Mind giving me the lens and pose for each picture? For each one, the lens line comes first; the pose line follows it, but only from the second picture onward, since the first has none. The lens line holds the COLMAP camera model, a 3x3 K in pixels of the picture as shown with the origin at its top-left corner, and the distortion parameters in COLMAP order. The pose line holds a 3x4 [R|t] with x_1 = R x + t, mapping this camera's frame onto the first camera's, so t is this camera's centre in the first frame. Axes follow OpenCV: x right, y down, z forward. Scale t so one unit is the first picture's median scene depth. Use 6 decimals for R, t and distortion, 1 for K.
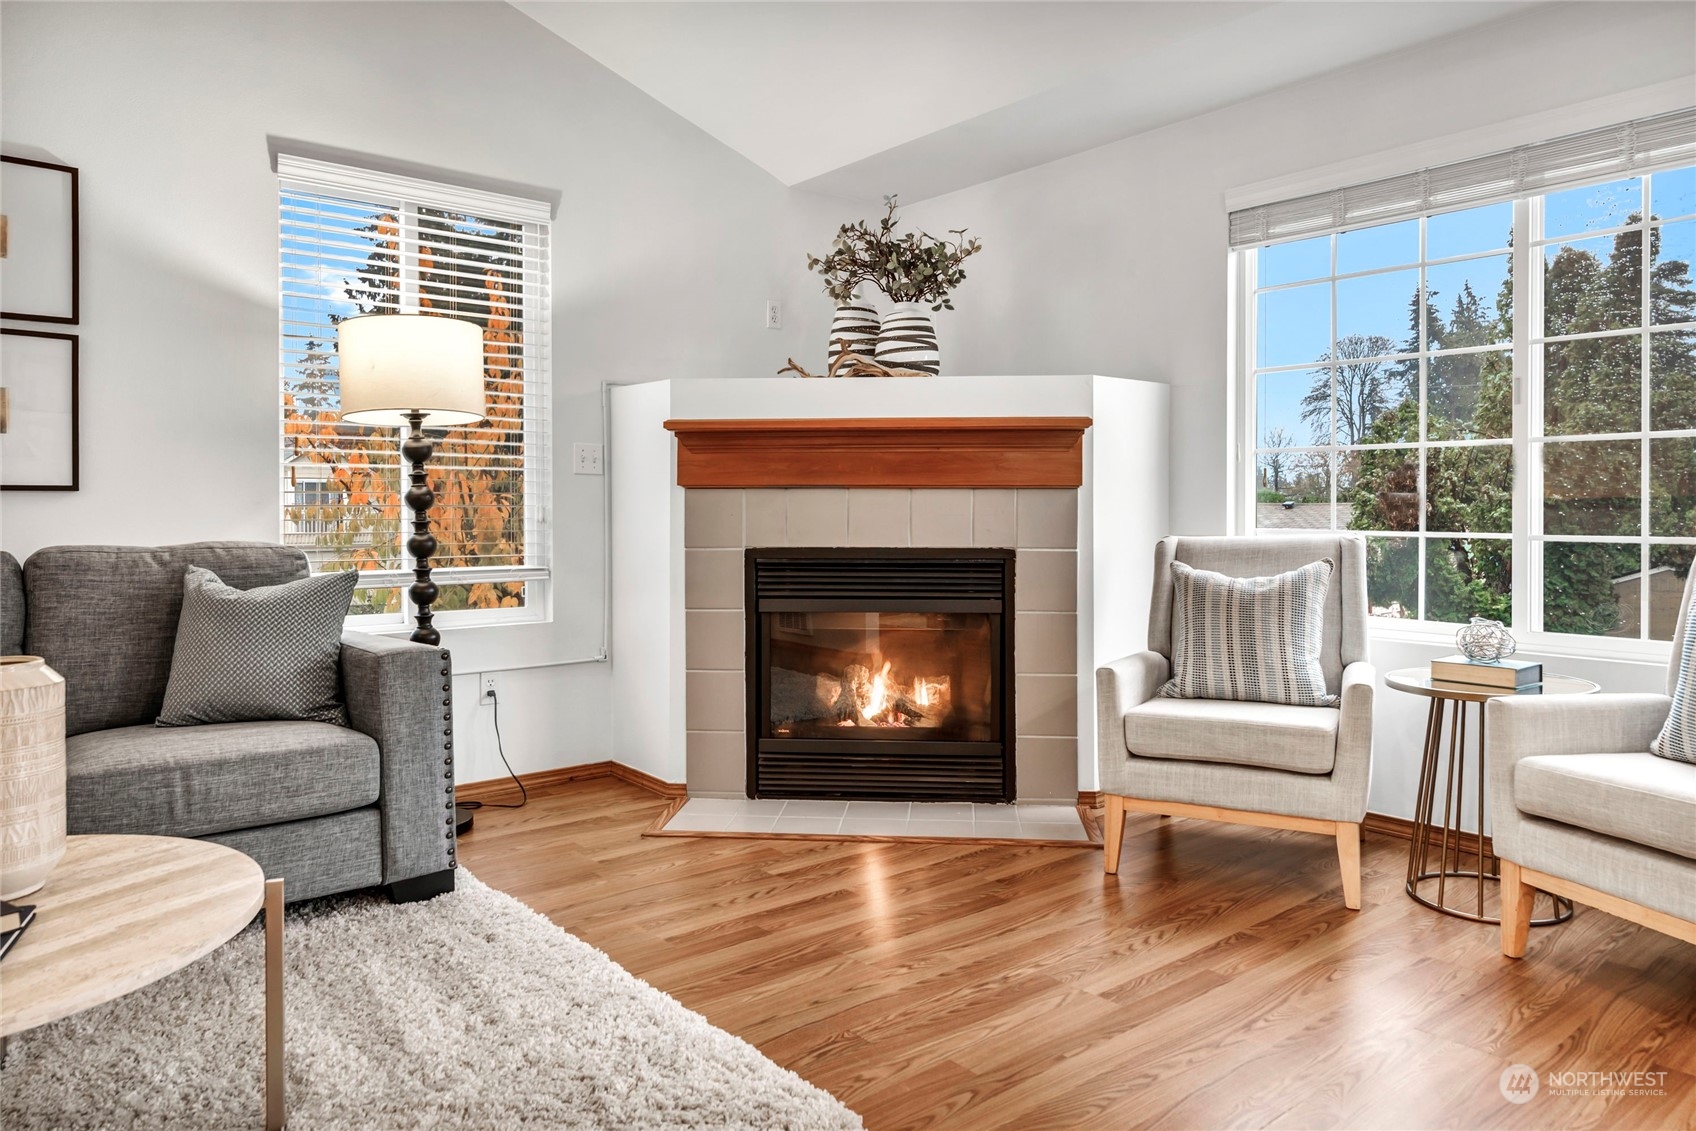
lens RADIAL K [[1102.1, 0, 855.7], [0, 1102.1, 512.3], [0, 0, 1]] dist [-0.005350, 0.000208]
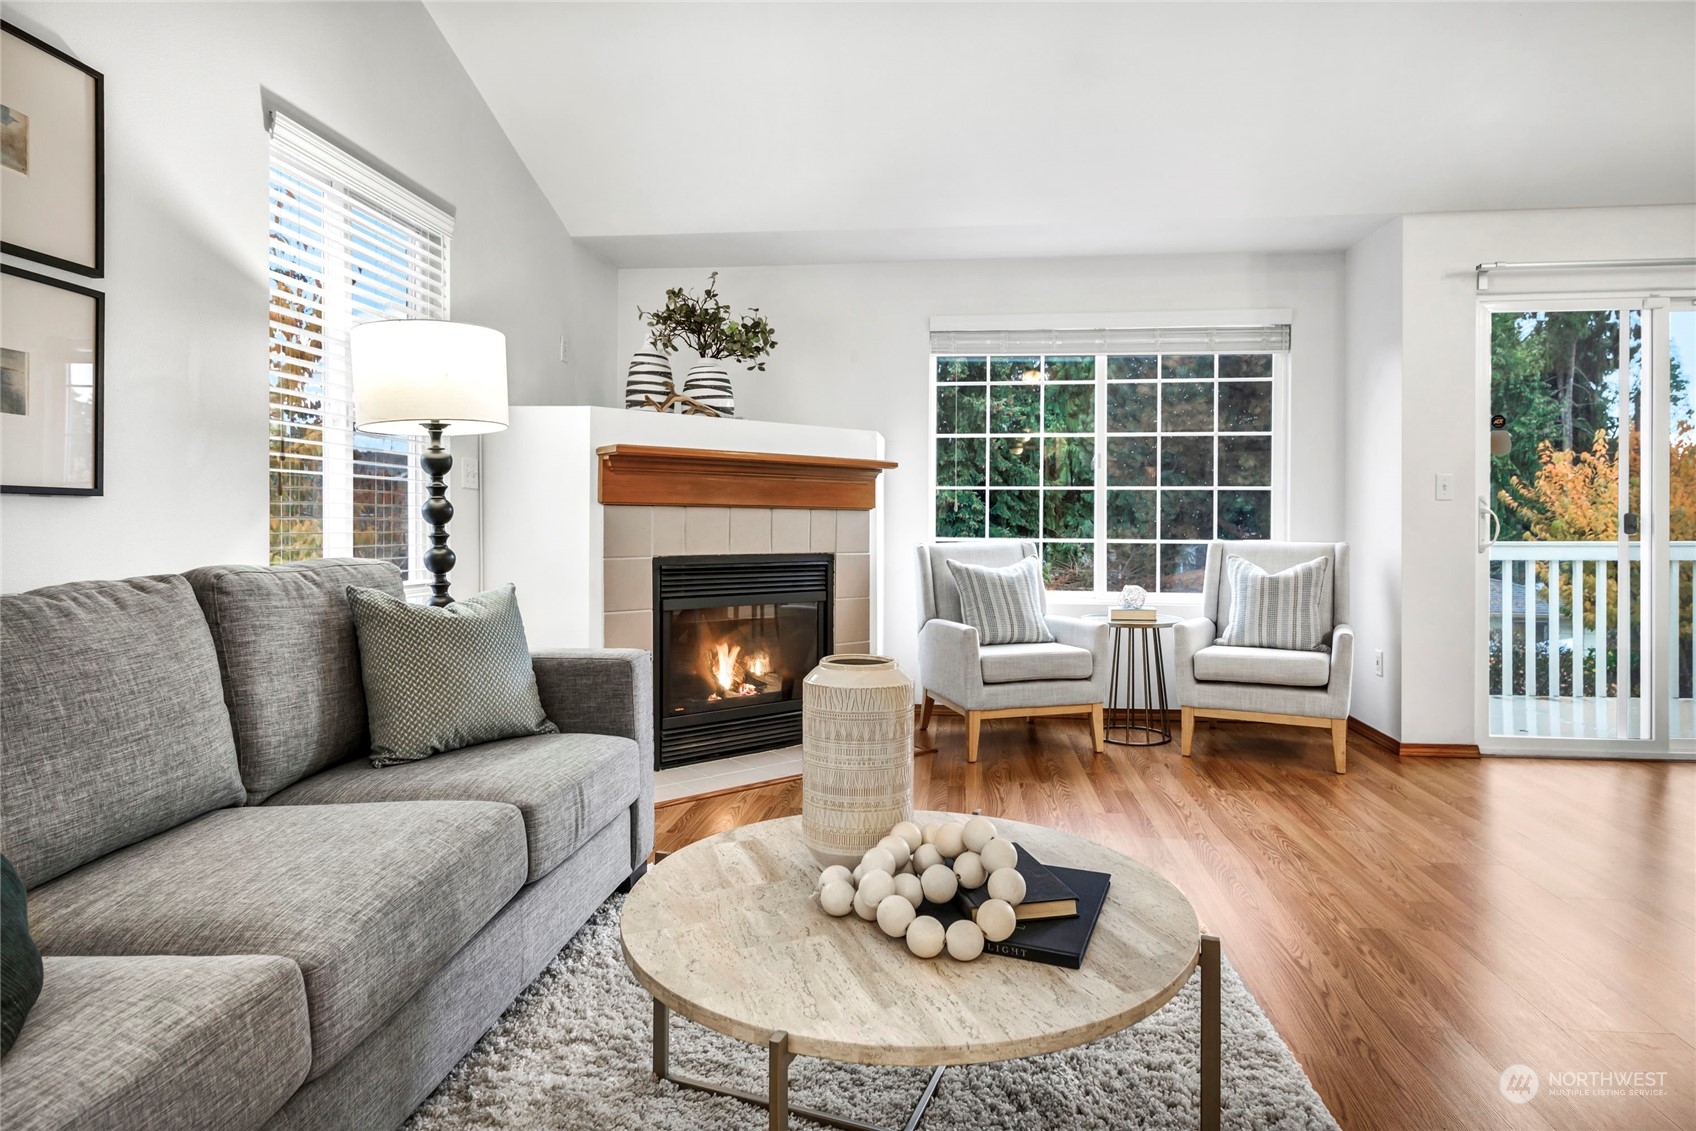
lens RADIAL K [[934.8, 0, 851.0], [0, 934.8, 522.0], [0, 0, 1]] dist [-0.000697, -0.000408]
pose [[0.722358, 0.006871, 0.691485, -0.693676], [-0.003691, 0.999975, -0.006080, 0.000598], [-0.691510, 0.001840, 0.722365, 0.150790]]
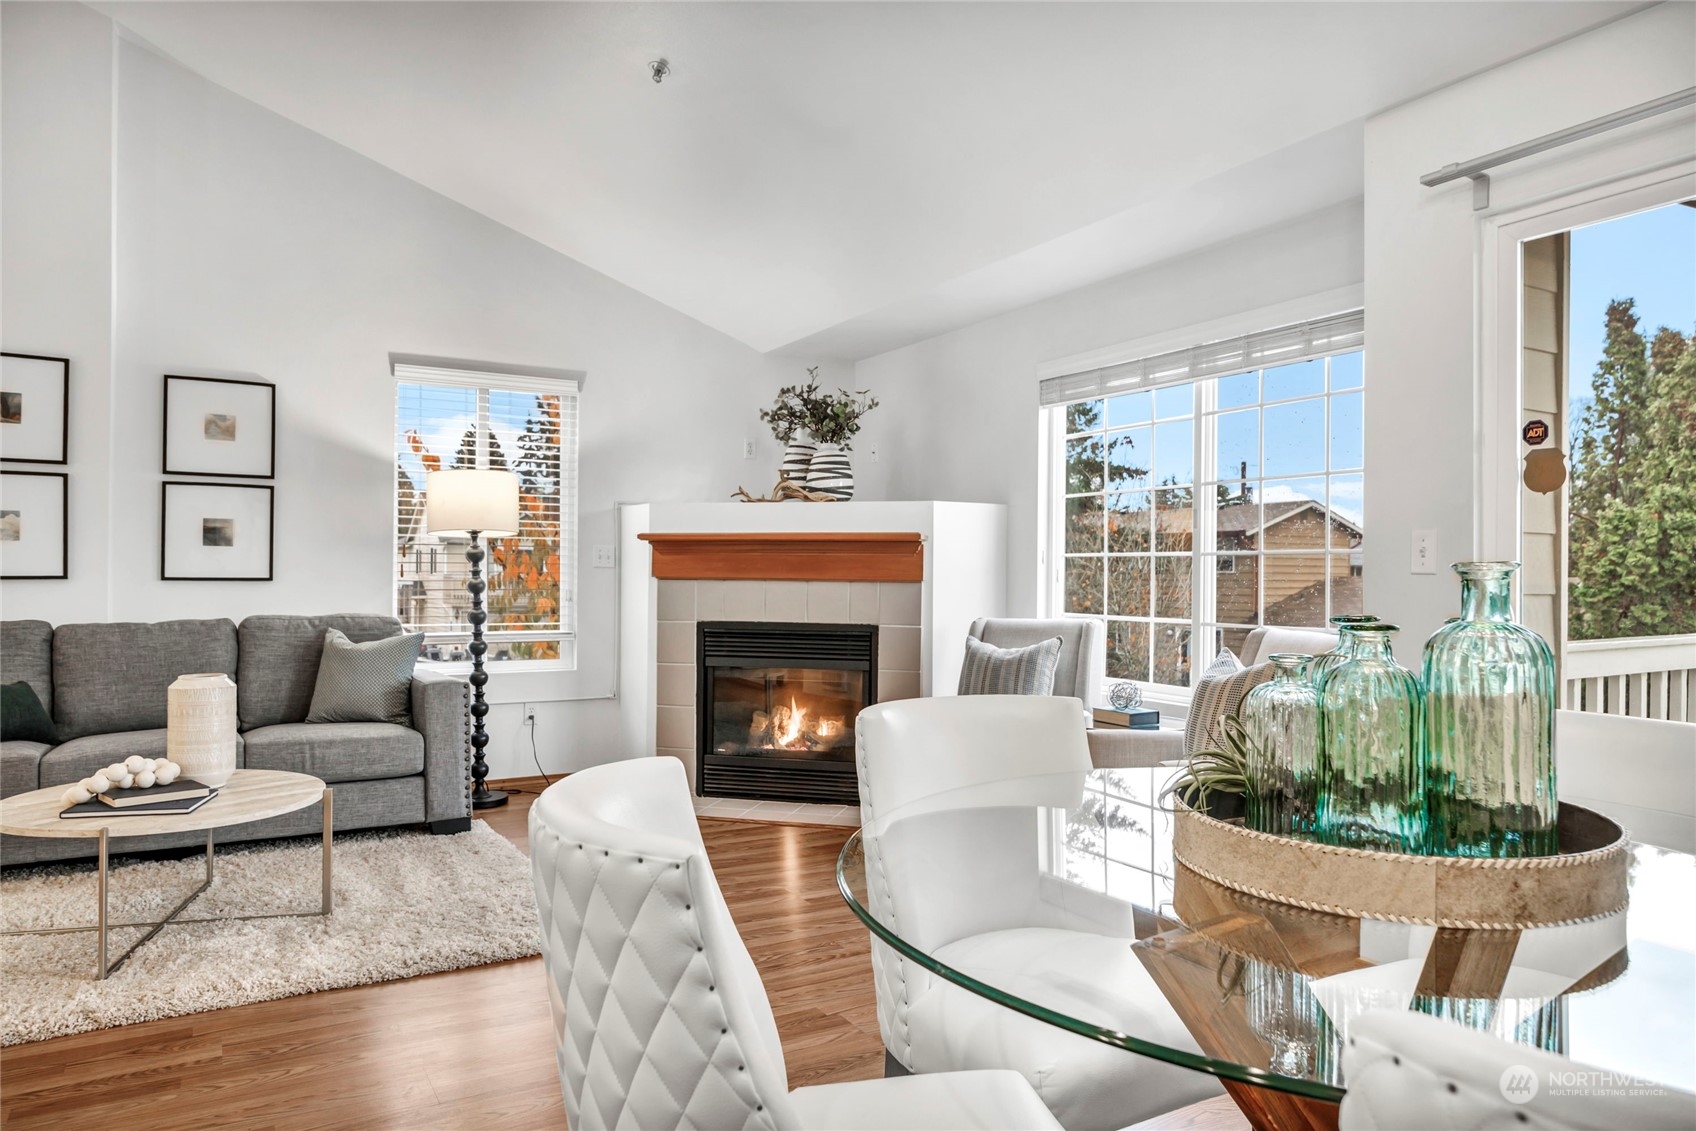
lens RADIAL K [[1087.6, 0, 848.0], [0, 1087.6, 565.5], [0, 0, 1]] dist [-0.001066, -0.000939]
pose [[0.984117, 0.007519, -0.177362, 0.375877], [-0.009432, 0.999906, -0.009946, -0.030545], [0.177270, 0.011461, 0.984095, -0.392520]]
